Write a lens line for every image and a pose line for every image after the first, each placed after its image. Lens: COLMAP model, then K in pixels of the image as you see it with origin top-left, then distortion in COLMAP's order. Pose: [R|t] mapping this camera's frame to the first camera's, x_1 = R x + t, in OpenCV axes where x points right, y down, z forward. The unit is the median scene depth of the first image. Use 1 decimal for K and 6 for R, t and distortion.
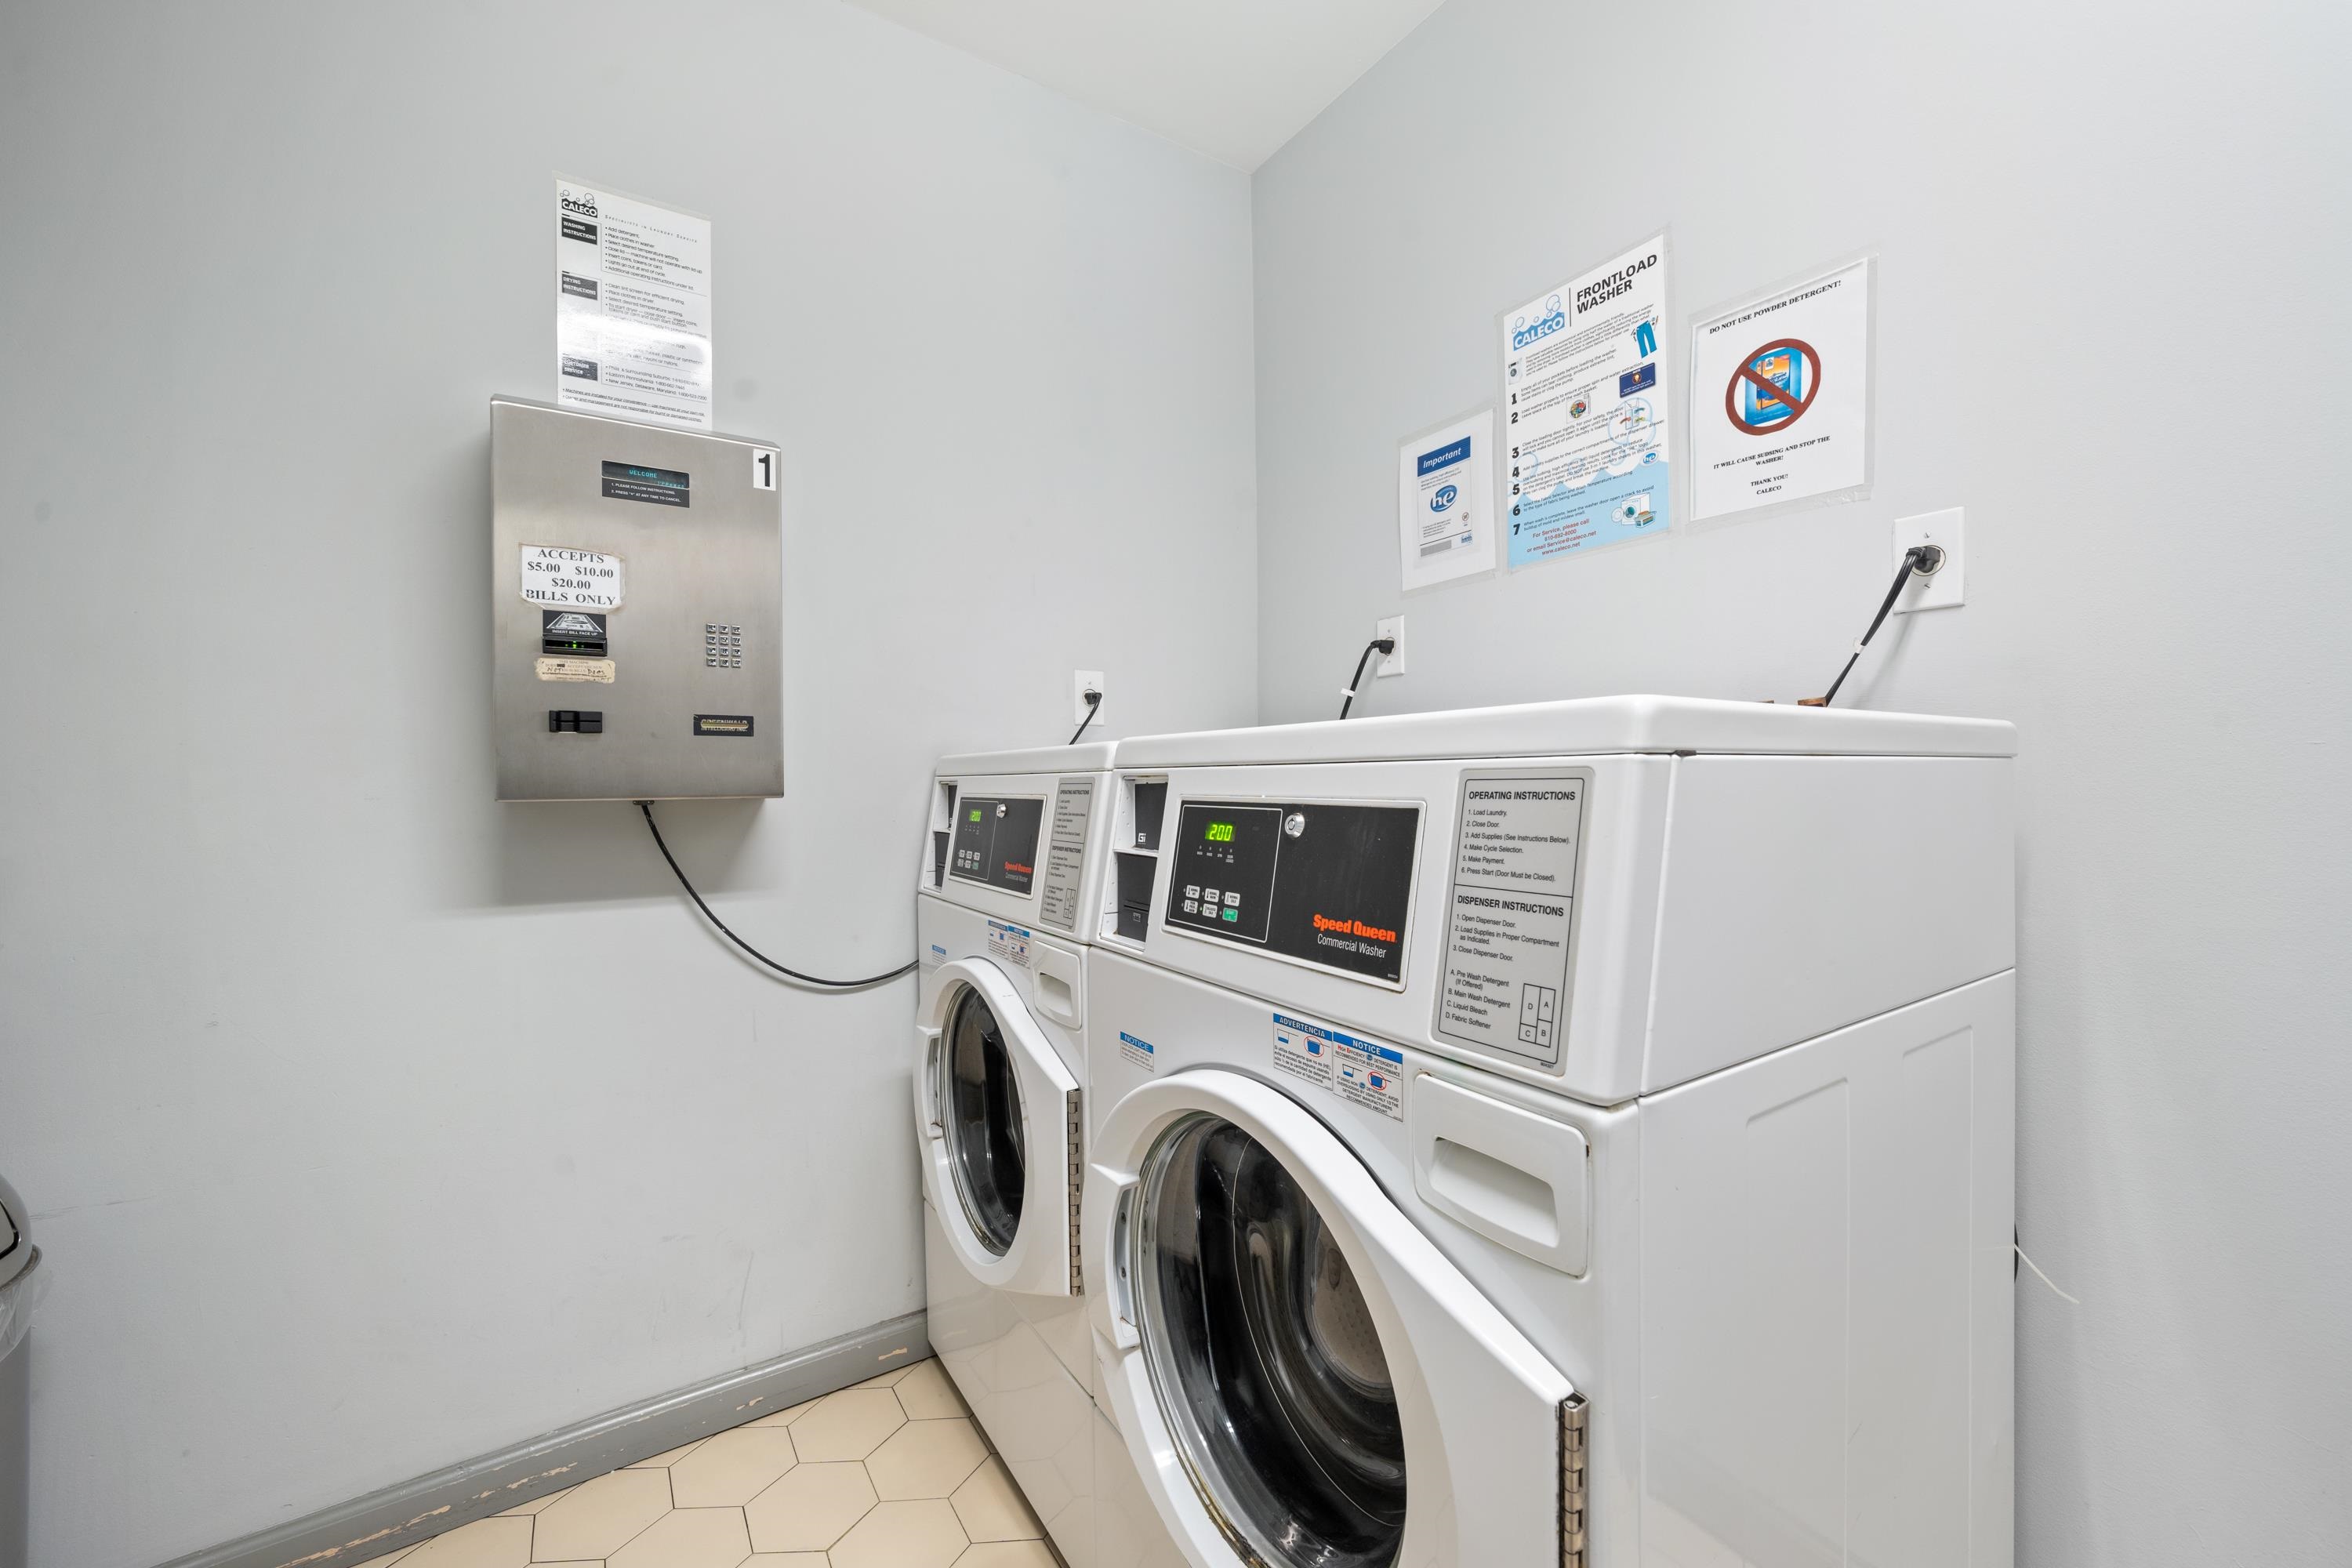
lens RADIAL K [[926.1, 0, 1178.3], [0, 926.1, 788.0], [0, 0, 1]] dist [-0.002040, 0.000915]
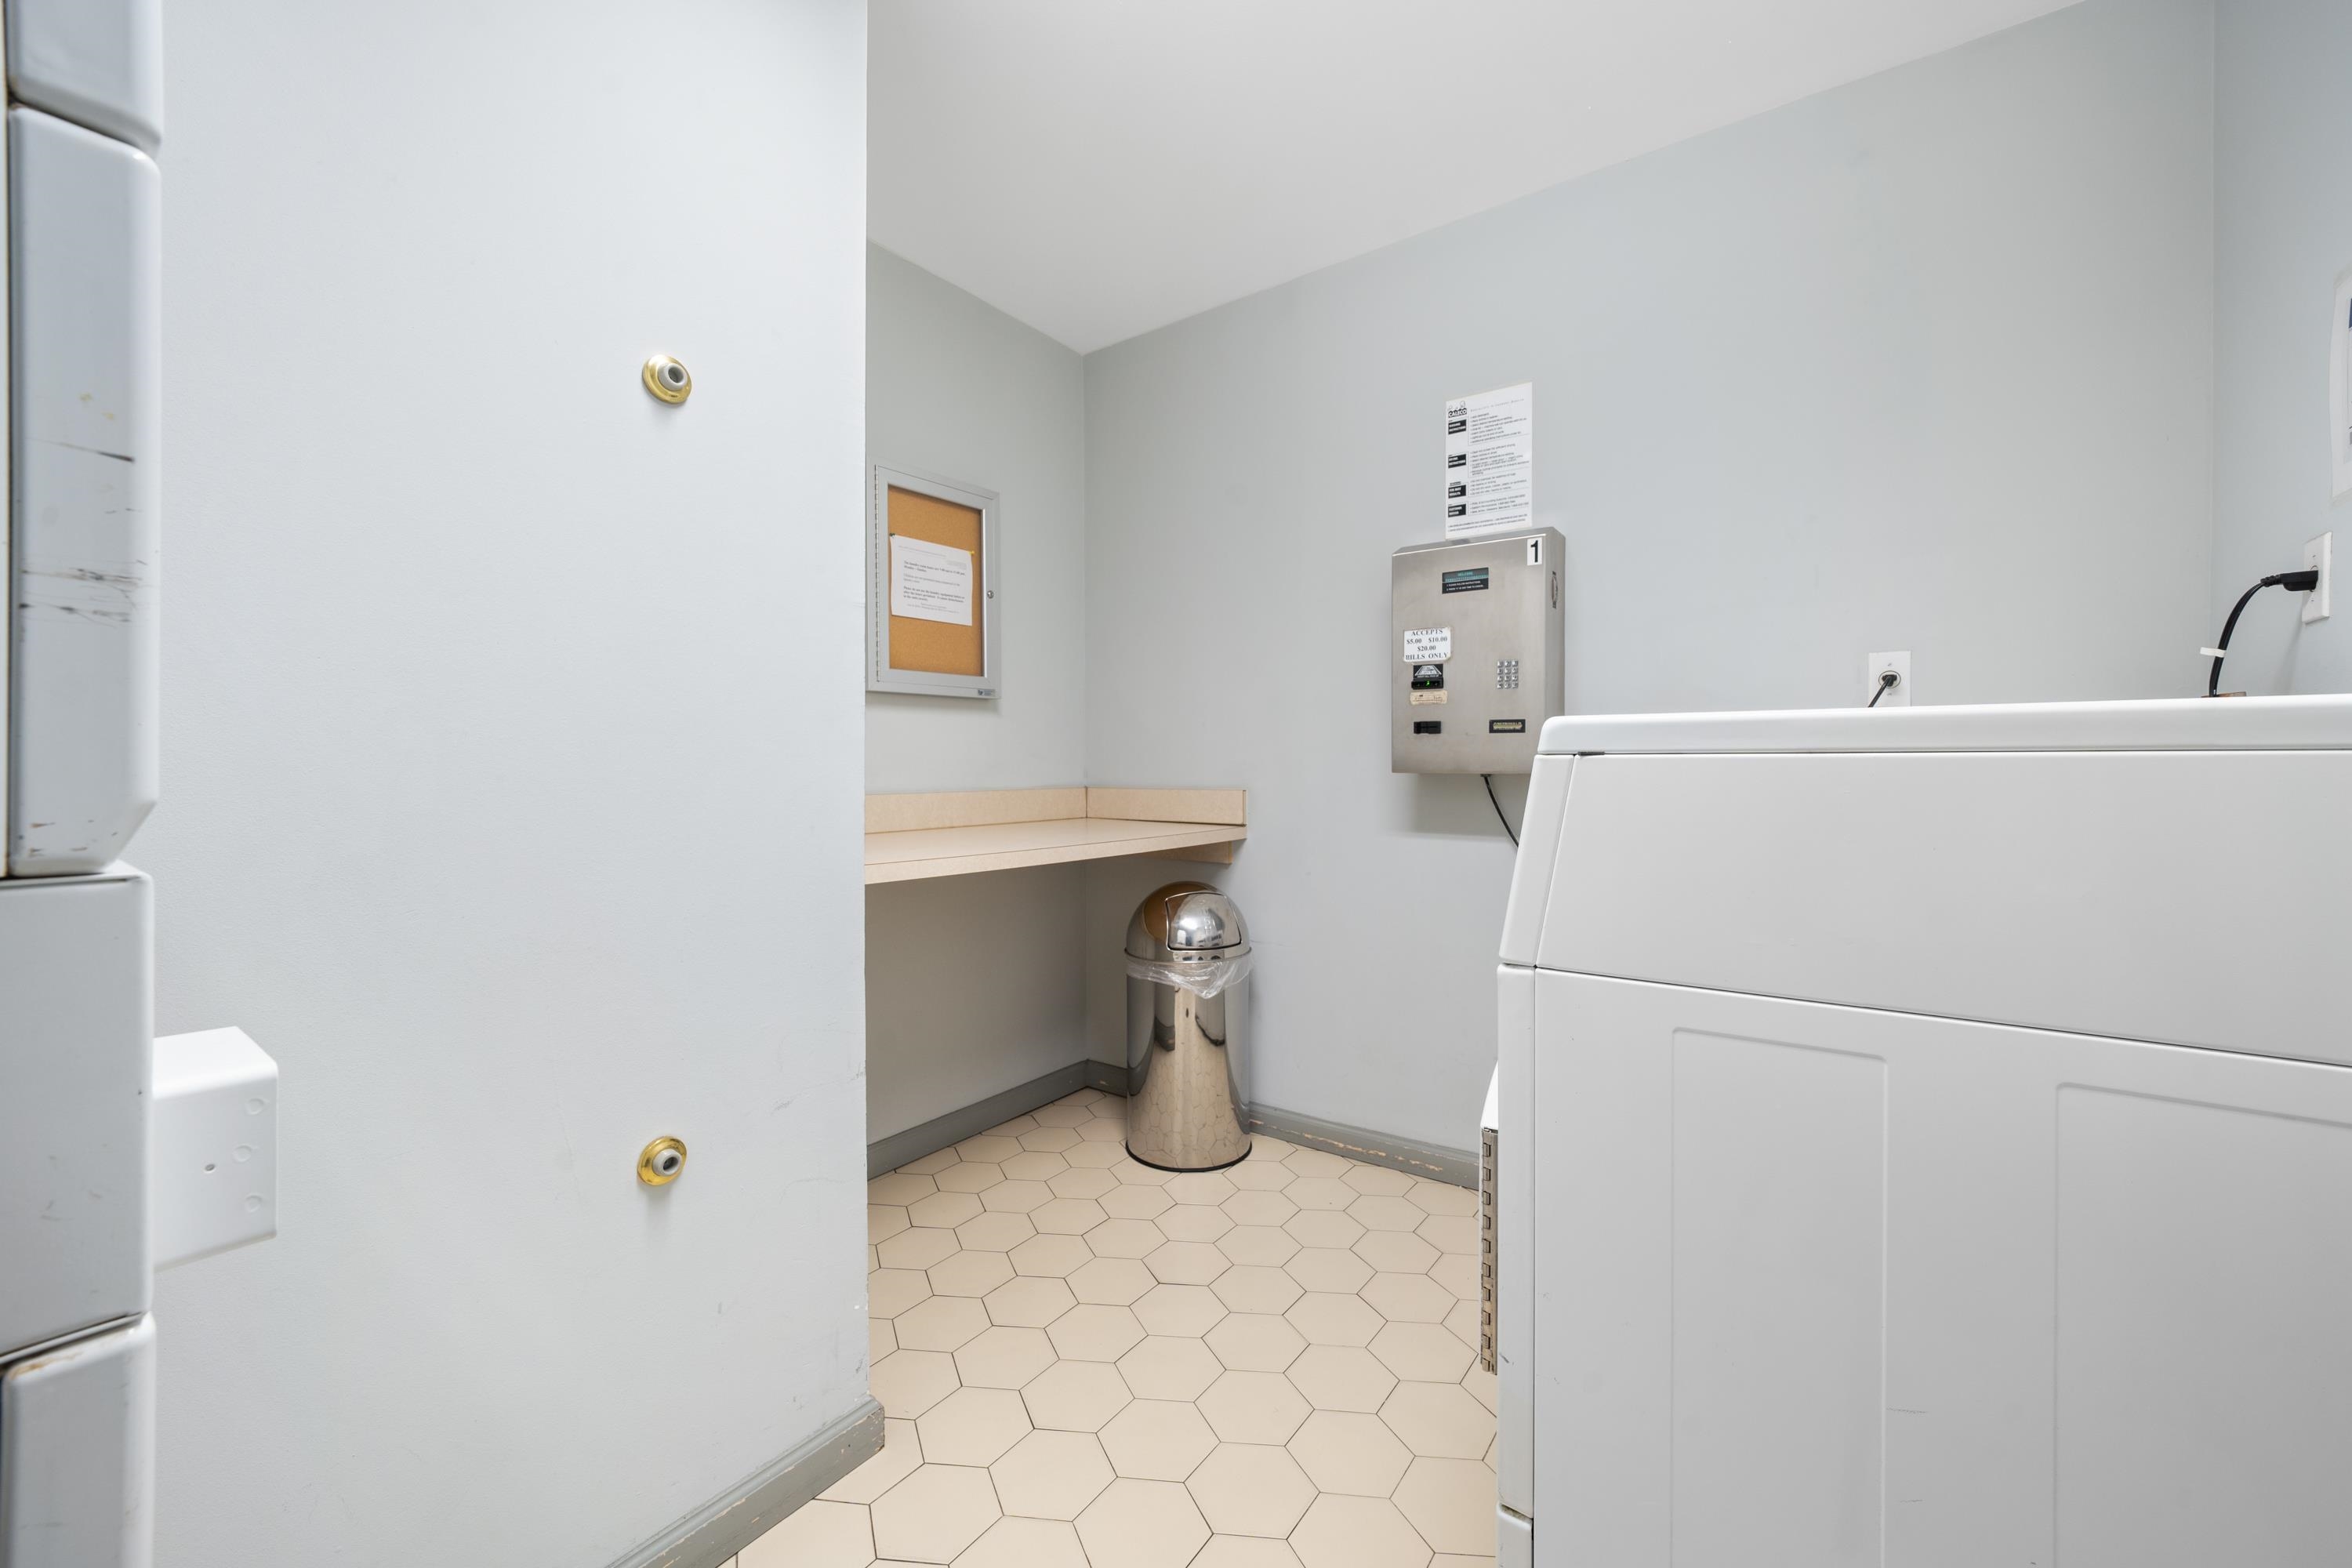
lens RADIAL K [[926.1, 0, 1173.6], [0, 926.1, 768.8], [0, 0, 1]] dist [-0.002040, 0.000915]
pose [[0.371750, 0.016937, -0.928178, 0.737717], [-0.012024, 0.999838, 0.013428, -0.011075], [0.928255, 0.006168, 0.371893, -0.080799]]
